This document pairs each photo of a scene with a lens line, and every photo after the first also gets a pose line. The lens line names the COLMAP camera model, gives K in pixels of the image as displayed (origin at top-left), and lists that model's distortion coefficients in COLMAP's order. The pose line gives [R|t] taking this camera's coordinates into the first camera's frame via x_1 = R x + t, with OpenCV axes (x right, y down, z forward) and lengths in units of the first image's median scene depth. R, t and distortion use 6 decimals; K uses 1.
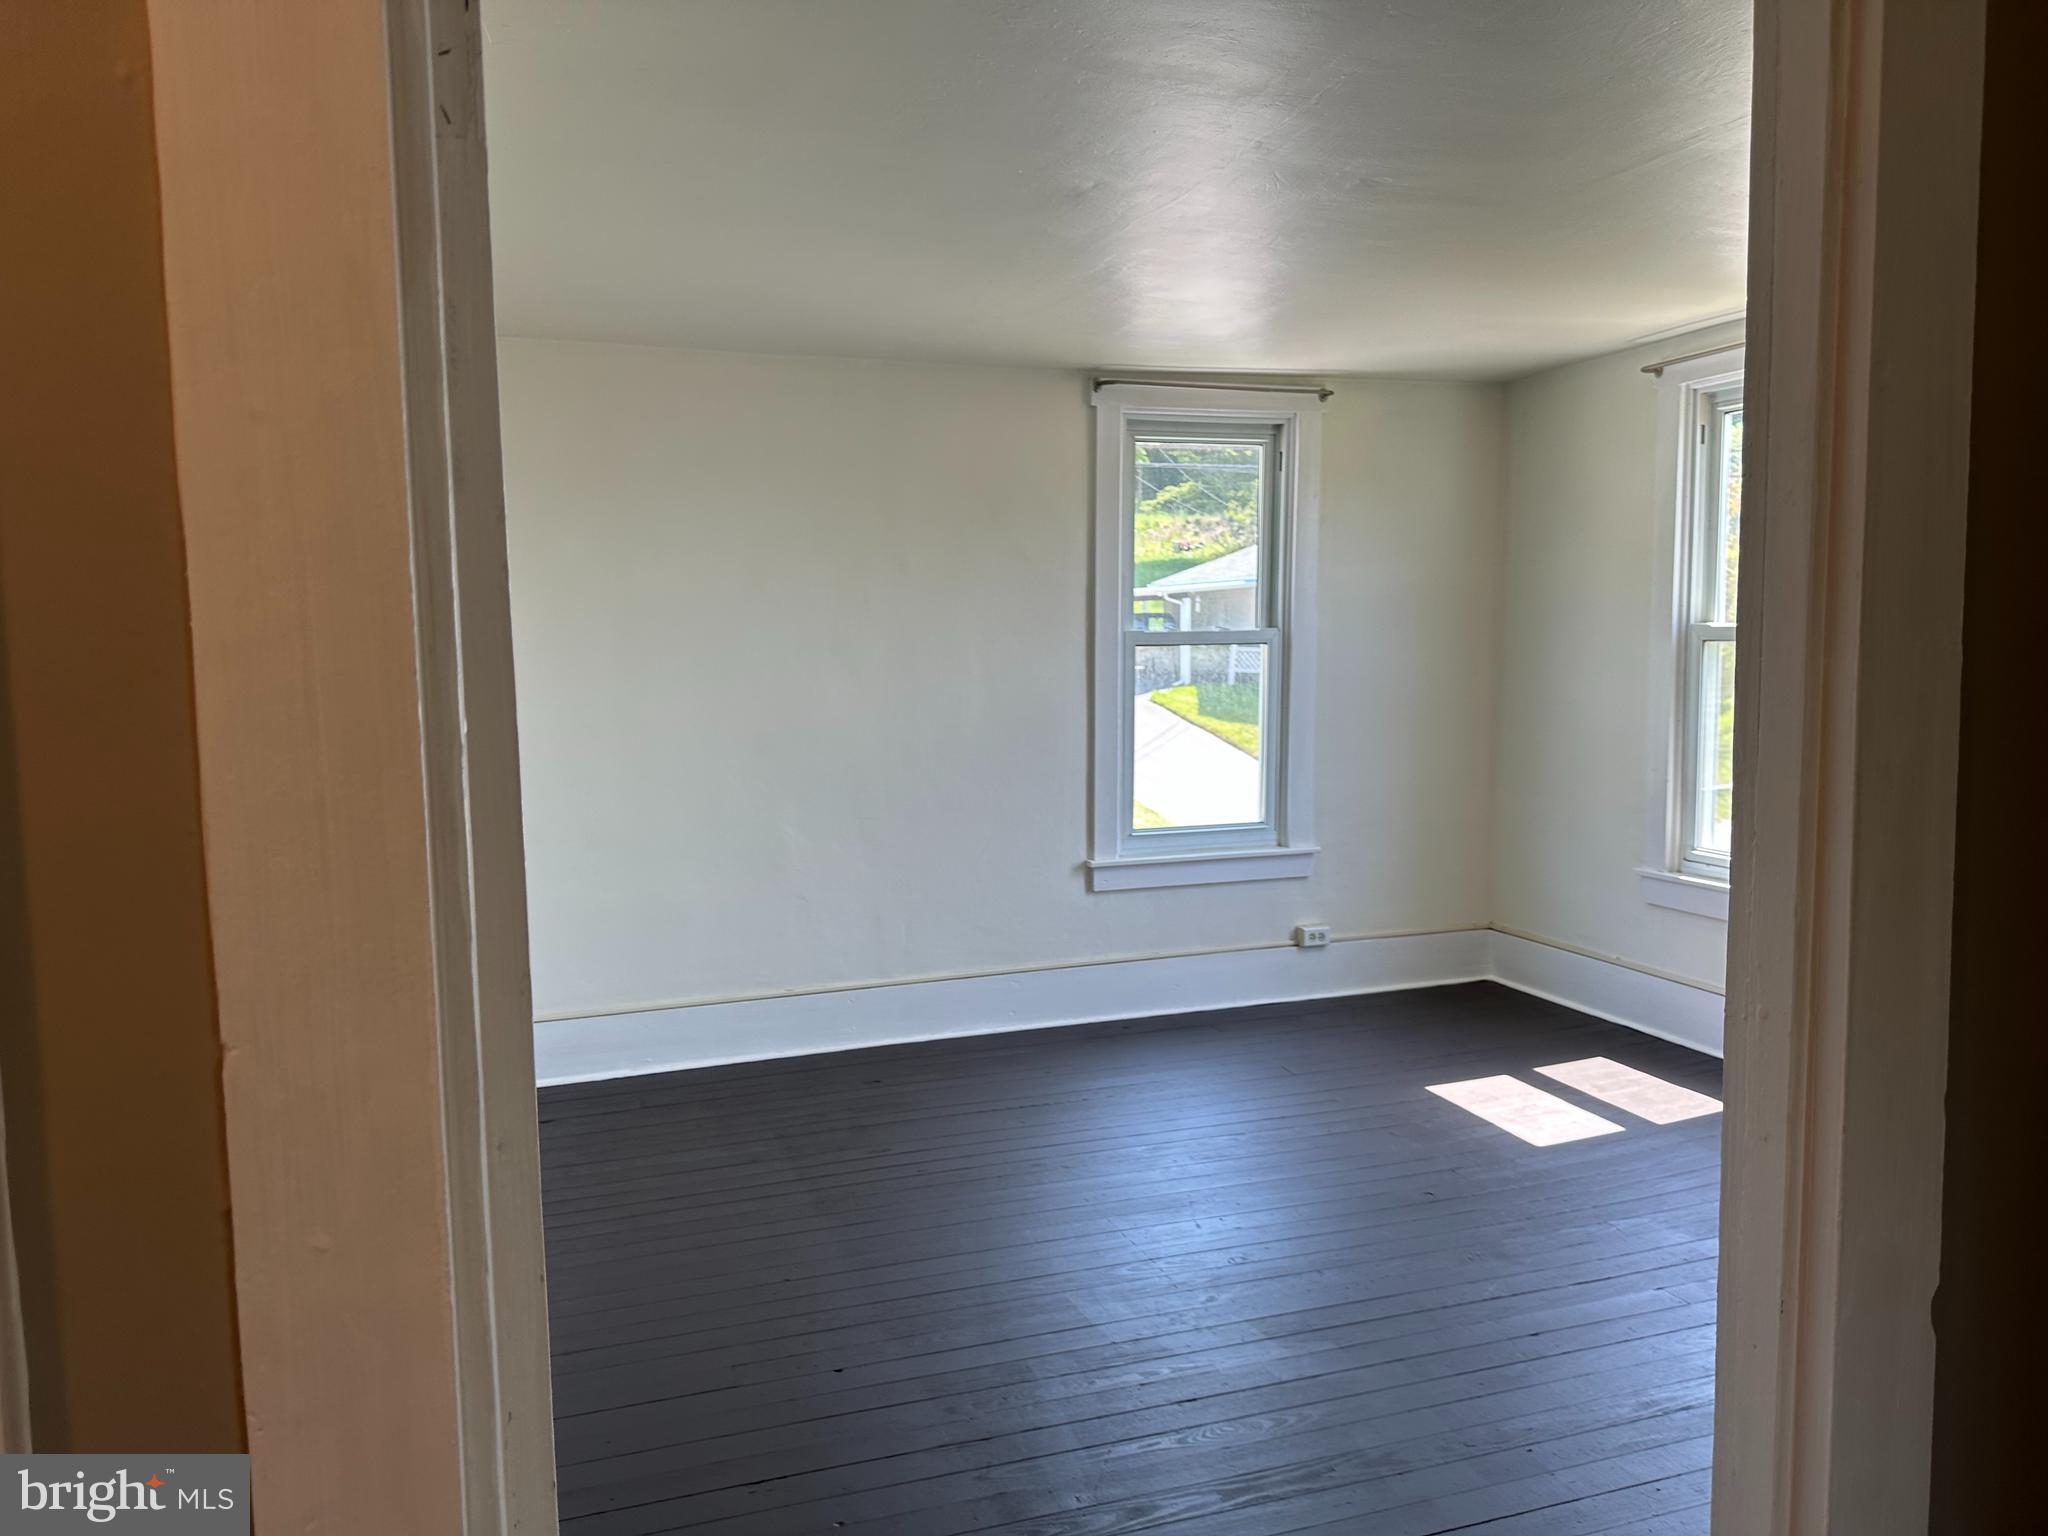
lens RADIAL K [[1466.3, 0, 1024.0], [0, 1466.3, 768.0], [0, 0, 1]] dist [0.090200, -0.123563]
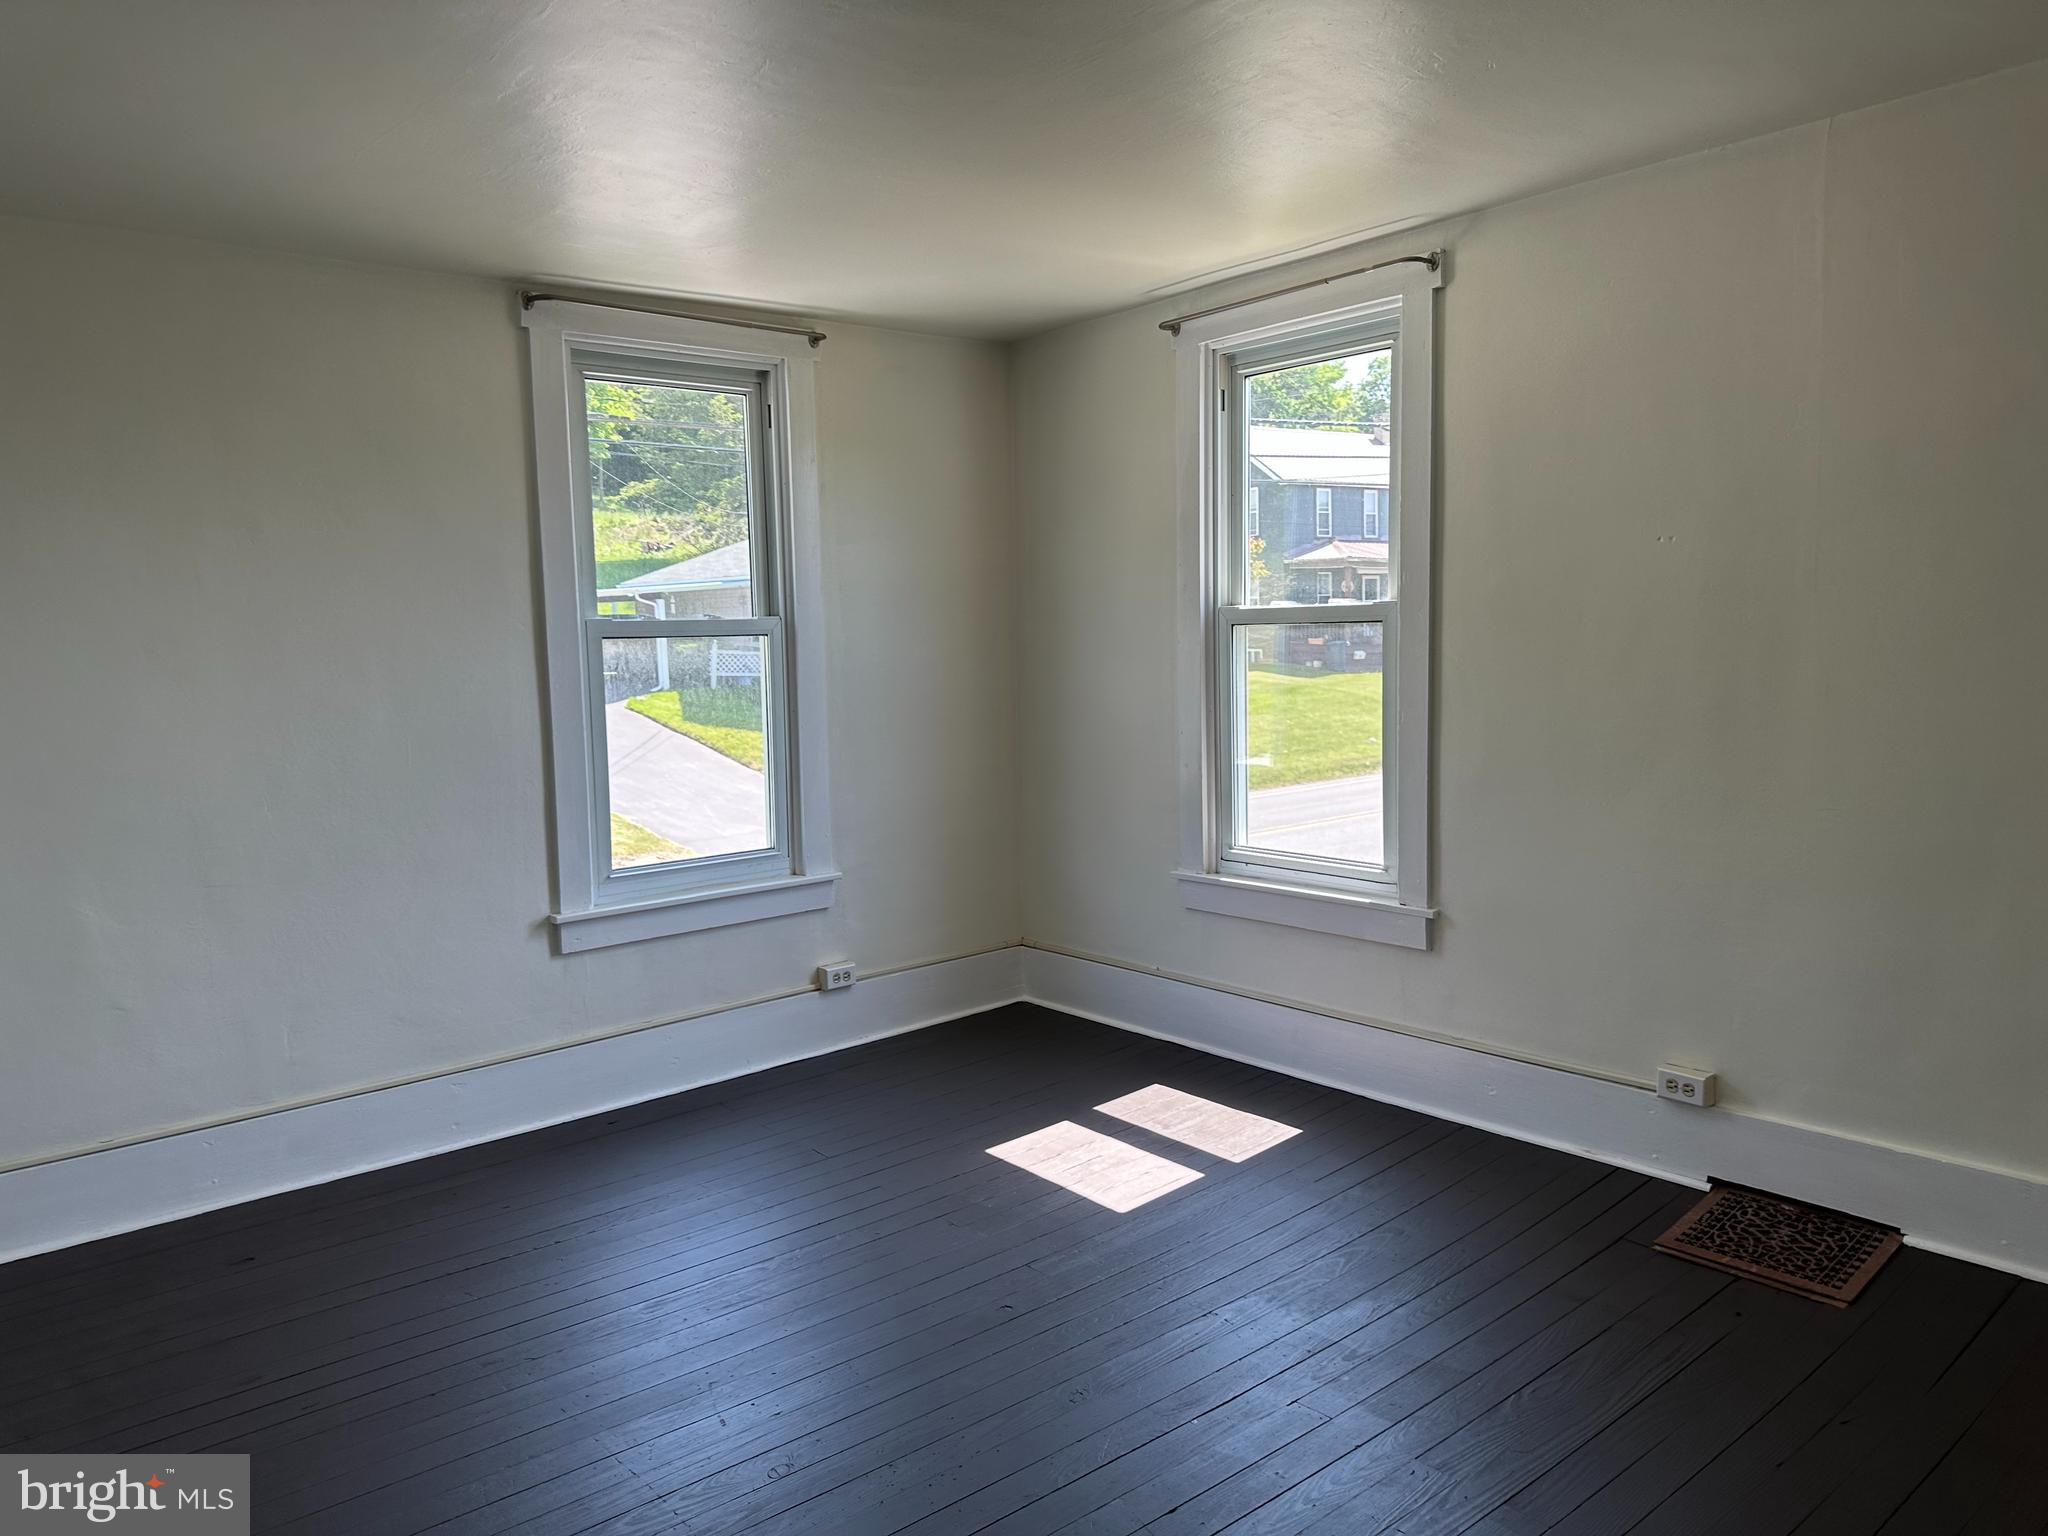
lens RADIAL K [[1418.2, 0, 1003.7], [0, 1418.2, 783.1], [0, 0, 1]] dist [0.177855, -0.317260]
pose [[0.941490, -0.050674, 0.333210, 0.017420], [0.047556, 0.998715, 0.017512, -0.008307], [-0.333669, -0.000641, 0.942690, 0.191027]]
